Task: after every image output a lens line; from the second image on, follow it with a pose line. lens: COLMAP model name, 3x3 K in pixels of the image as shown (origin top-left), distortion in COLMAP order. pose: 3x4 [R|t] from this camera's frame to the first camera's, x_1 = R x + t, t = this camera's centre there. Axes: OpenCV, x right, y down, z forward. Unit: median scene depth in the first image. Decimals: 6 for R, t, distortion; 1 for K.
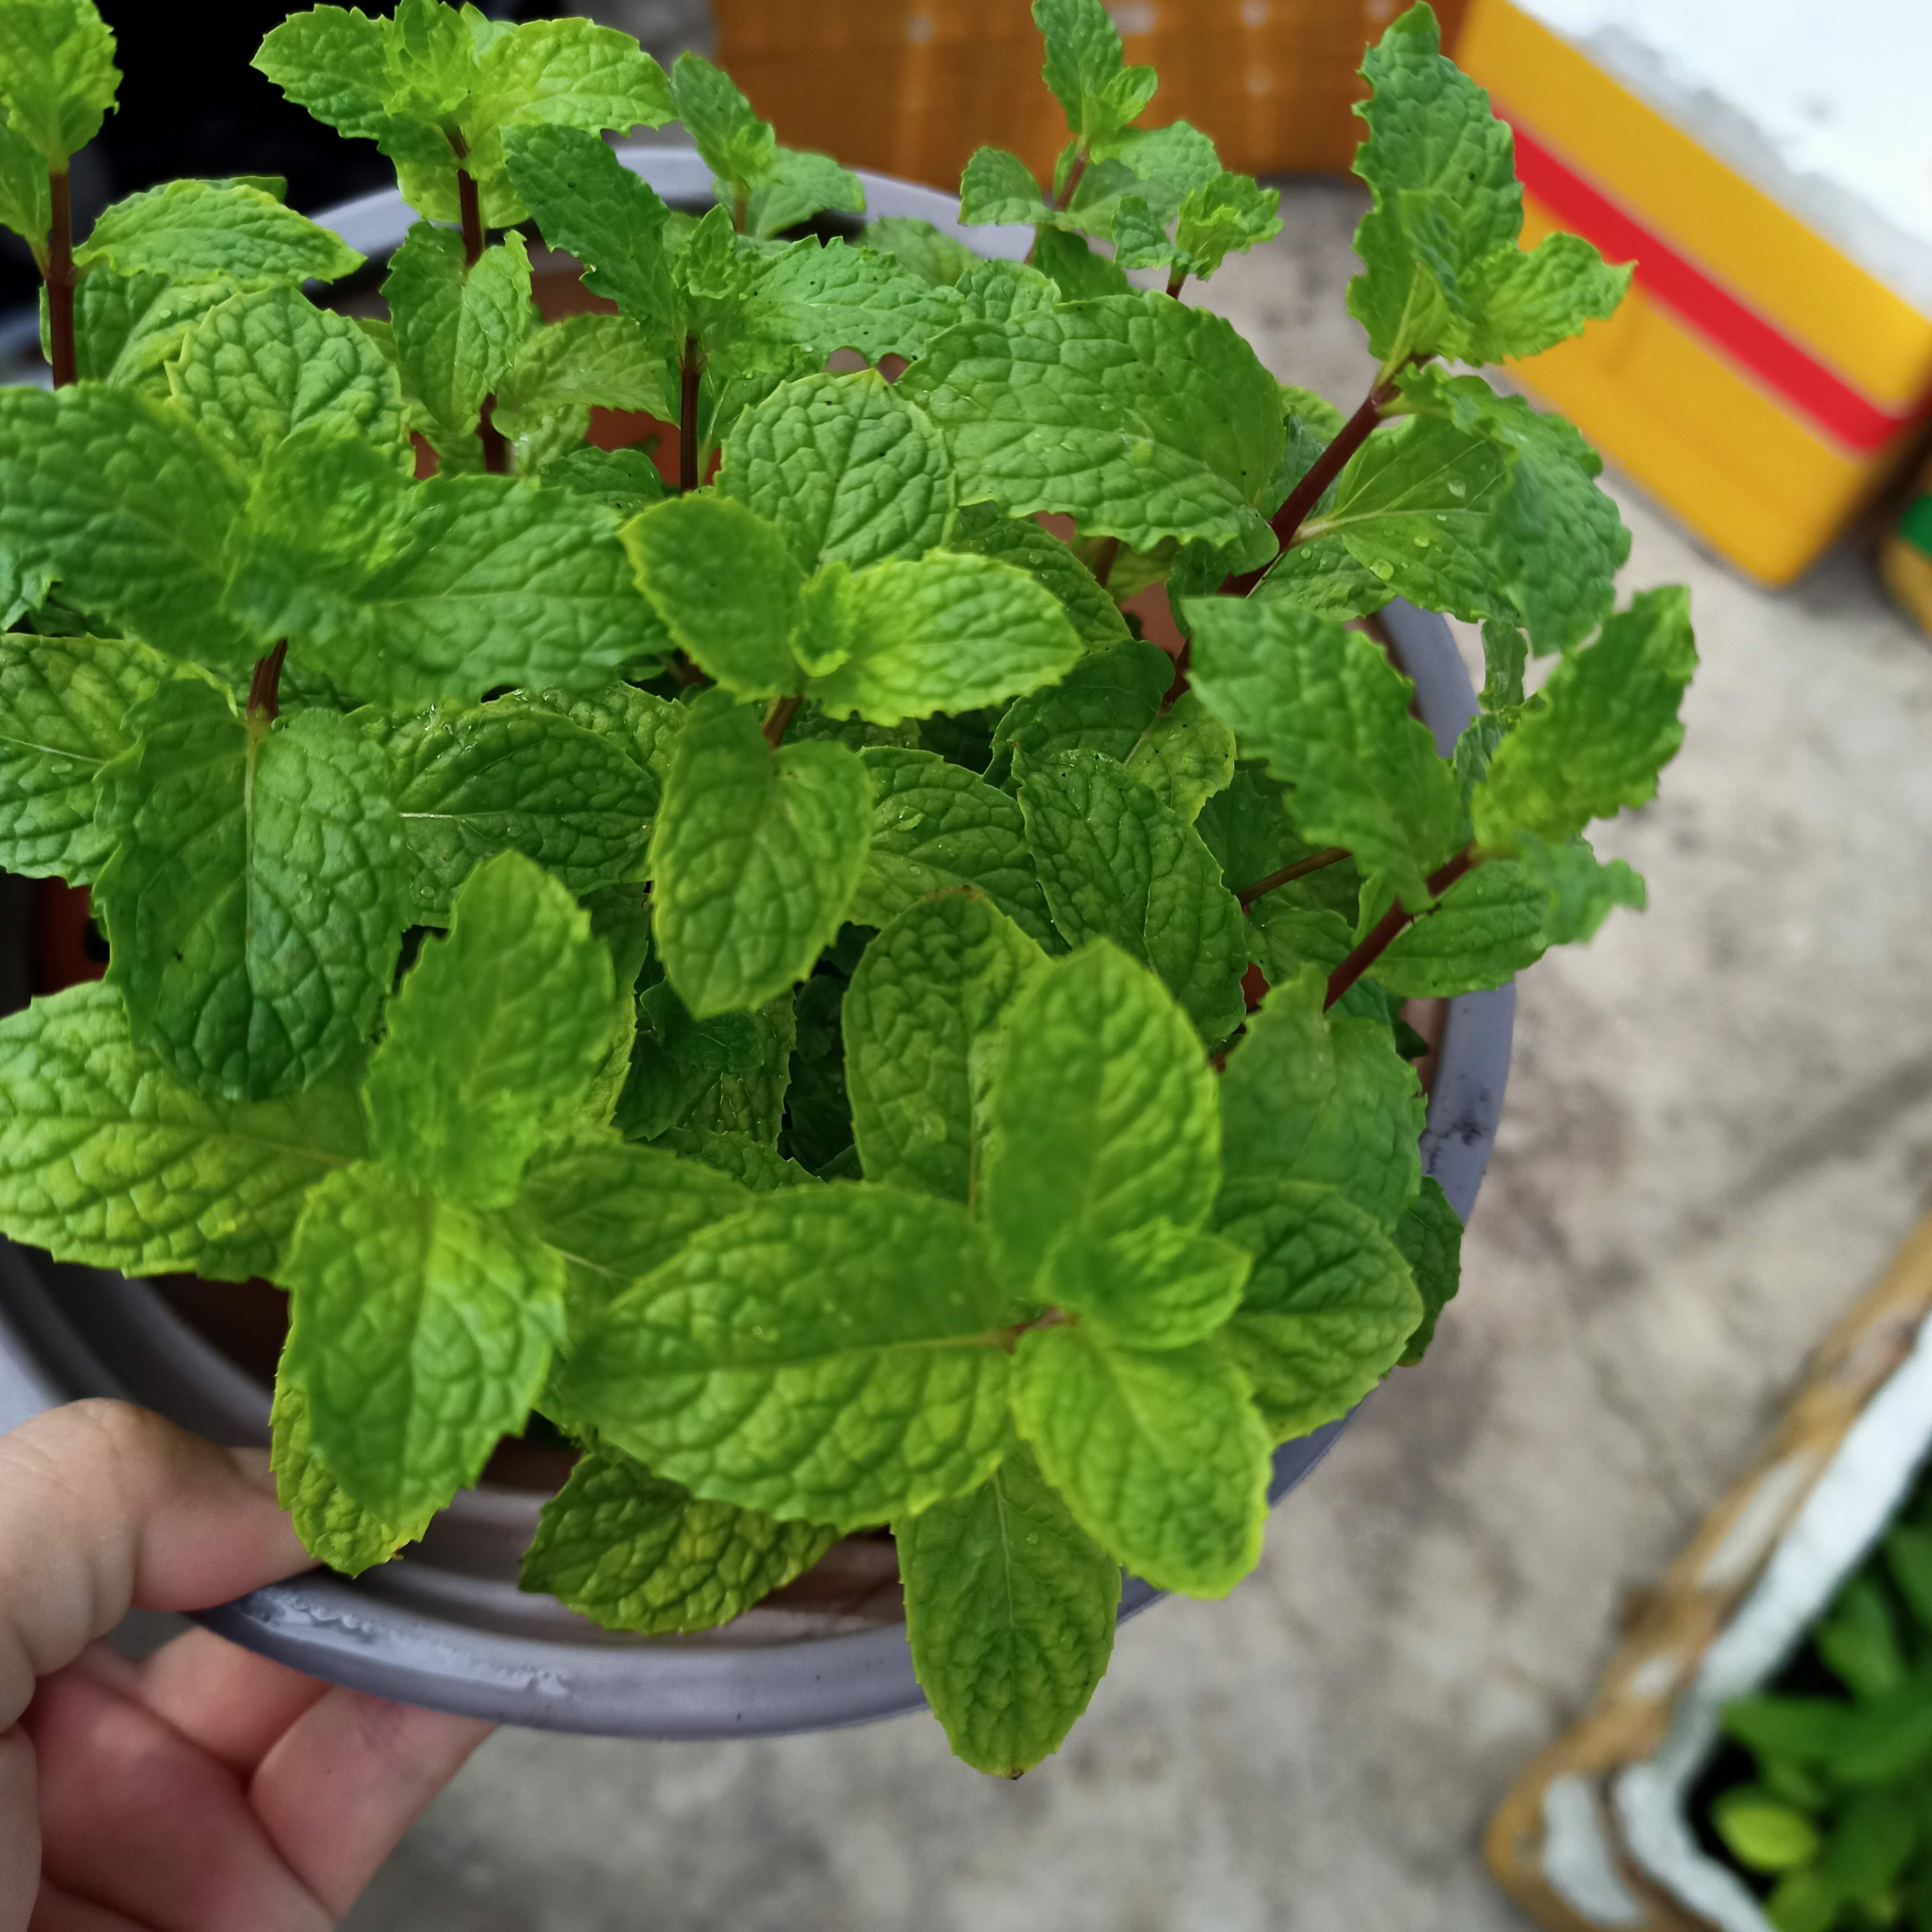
lens RADIAL K [[2109.3, 0, 966.0], [0, 2109.3, 966.0], [0, 0, 1]] dist [0.004783, -0.266492]
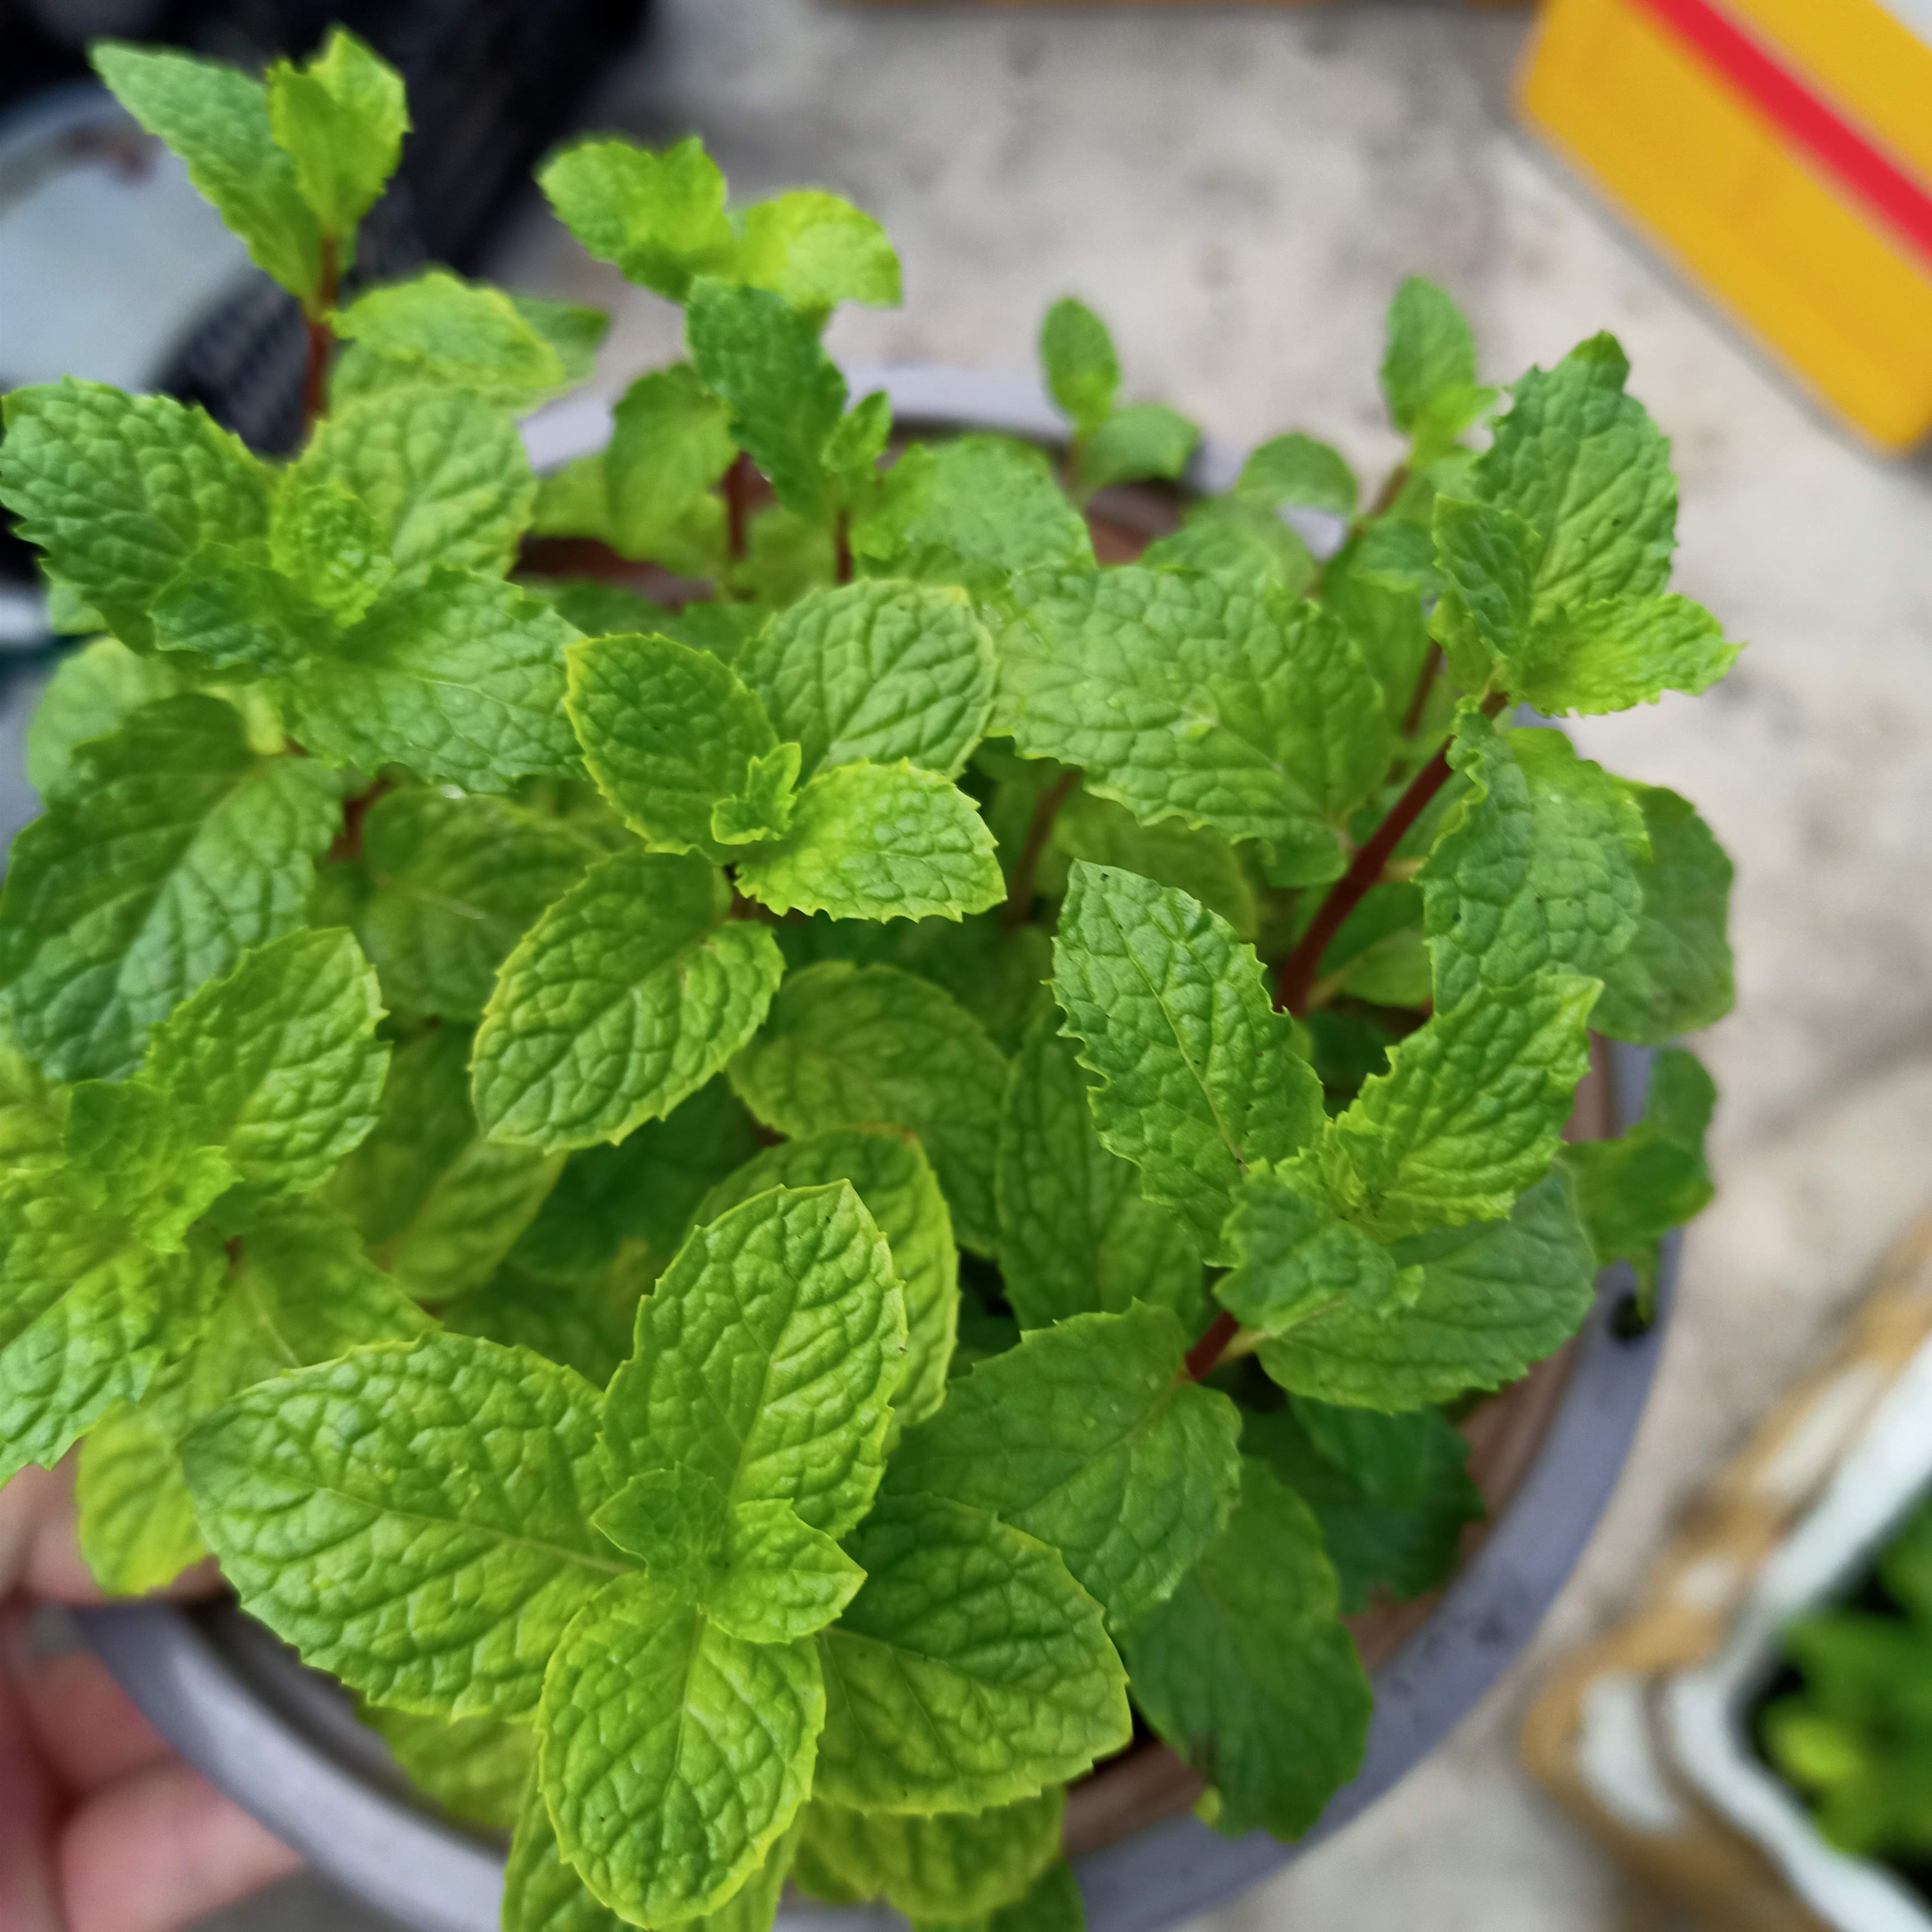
lens RADIAL K [[2109.3, 0, 966.0], [0, 2109.3, 966.0], [0, 0, 1]] dist [0.004783, -0.266492]
pose [[0.918771, 0.269841, -0.288177, 0.326602], [-0.311148, 0.944220, -0.107866, -0.017092], [0.242996, 0.188770, 0.951482, 0.127283]]
